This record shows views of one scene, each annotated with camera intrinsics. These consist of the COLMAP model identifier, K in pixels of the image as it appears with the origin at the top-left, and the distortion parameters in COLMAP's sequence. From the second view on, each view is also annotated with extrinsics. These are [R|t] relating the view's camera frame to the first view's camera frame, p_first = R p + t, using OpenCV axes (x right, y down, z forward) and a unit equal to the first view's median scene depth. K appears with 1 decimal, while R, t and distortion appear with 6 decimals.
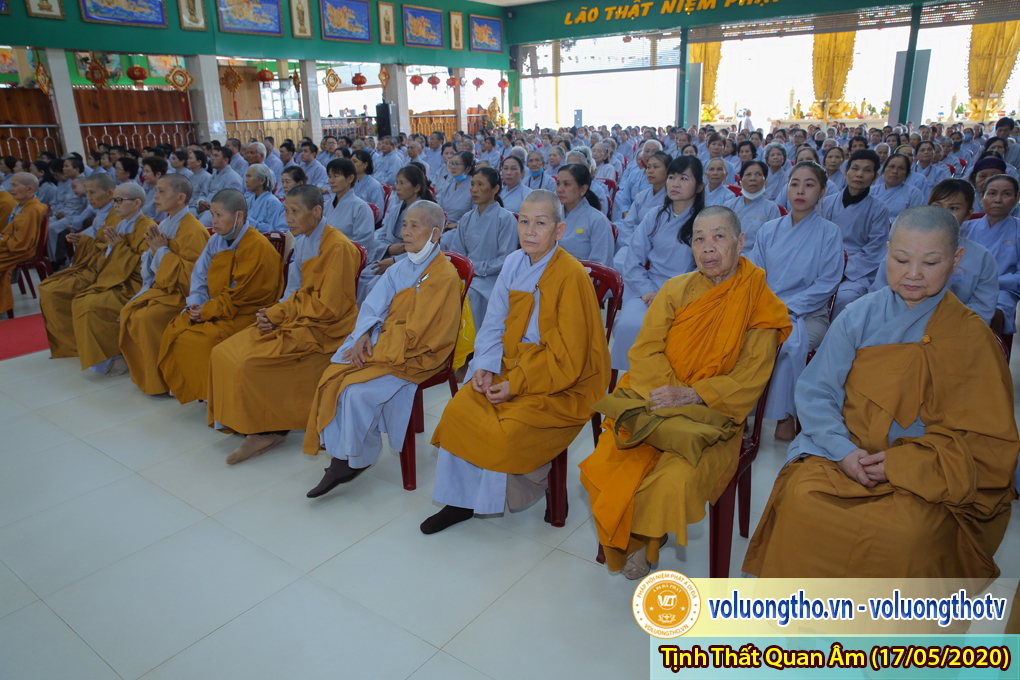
lens RADIAL K [[694.4, 0, 510.0], [0, 694.4, 340.0], [0, 0, 1]] dist [-0.111598, 0.087067]
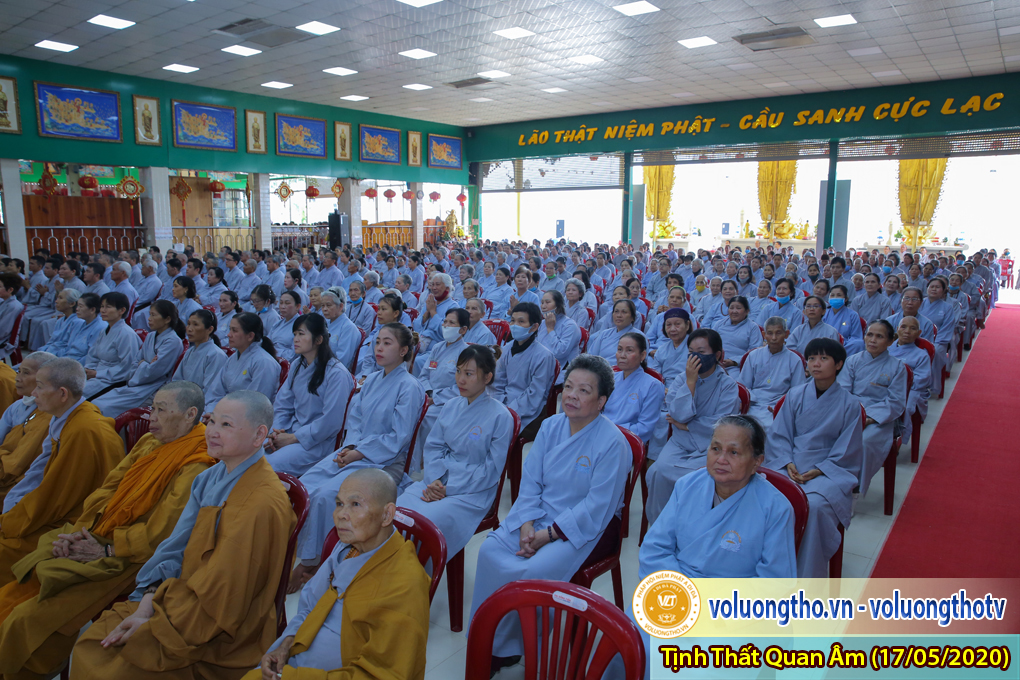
lens RADIAL K [[694.4, 0, 510.0], [0, 694.4, 340.0], [0, 0, 1]] dist [-0.111598, 0.087067]
pose [[0.999325, 0.034618, -0.012294, 0.098738], [-0.036018, 0.989141, -0.142489, -0.012640], [0.007228, 0.142836, 0.989720, -0.016724]]
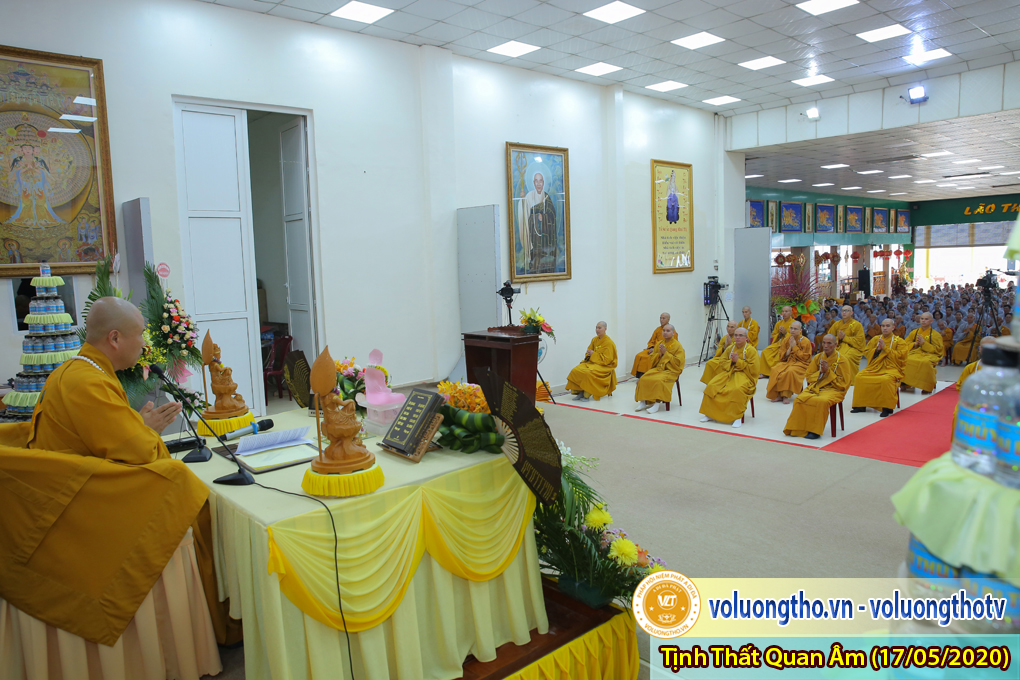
lens RADIAL K [[694.4, 0, 510.0], [0, 694.4, 340.0], [0, 0, 1]] dist [-0.111598, 0.087067]
pose [[0.979728, 0.012138, -0.199963, -0.635645], [-0.049477, 0.981902, -0.182813, 0.124709], [0.194125, 0.189001, 0.962598, -0.576727]]
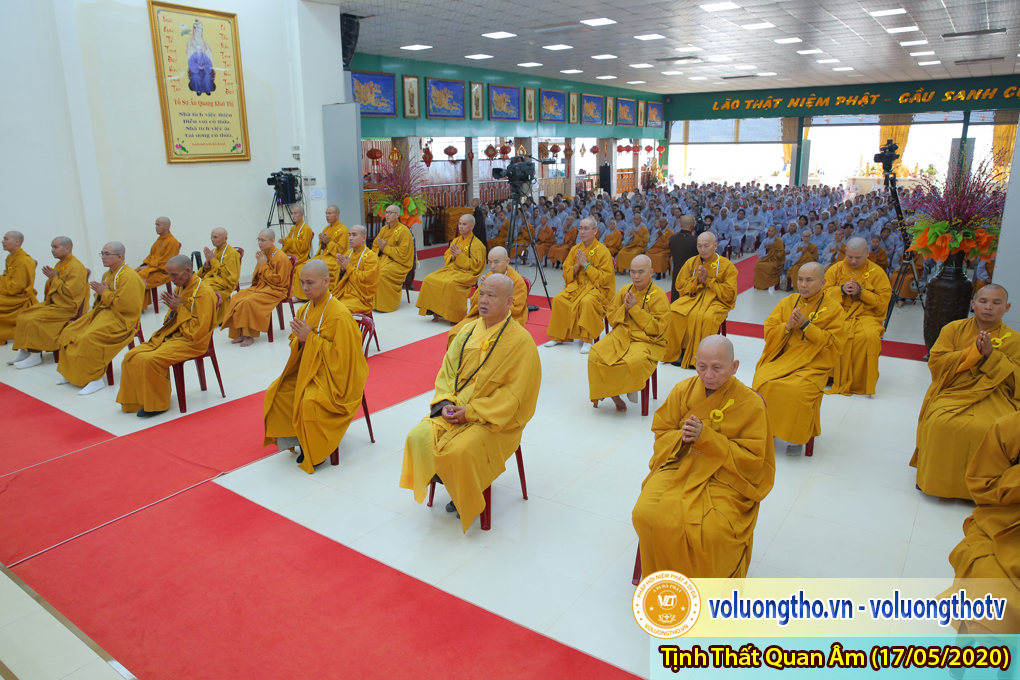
lens RADIAL K [[694.4, 0, 510.0], [0, 694.4, 340.0], [0, 0, 1]] dist [-0.111598, 0.087067]
pose [[0.999627, 0.002583, 0.027176, -0.407920], [-0.001395, 0.999045, -0.043666, 0.081871], [-0.027263, 0.043611, 0.998677, -0.410795]]
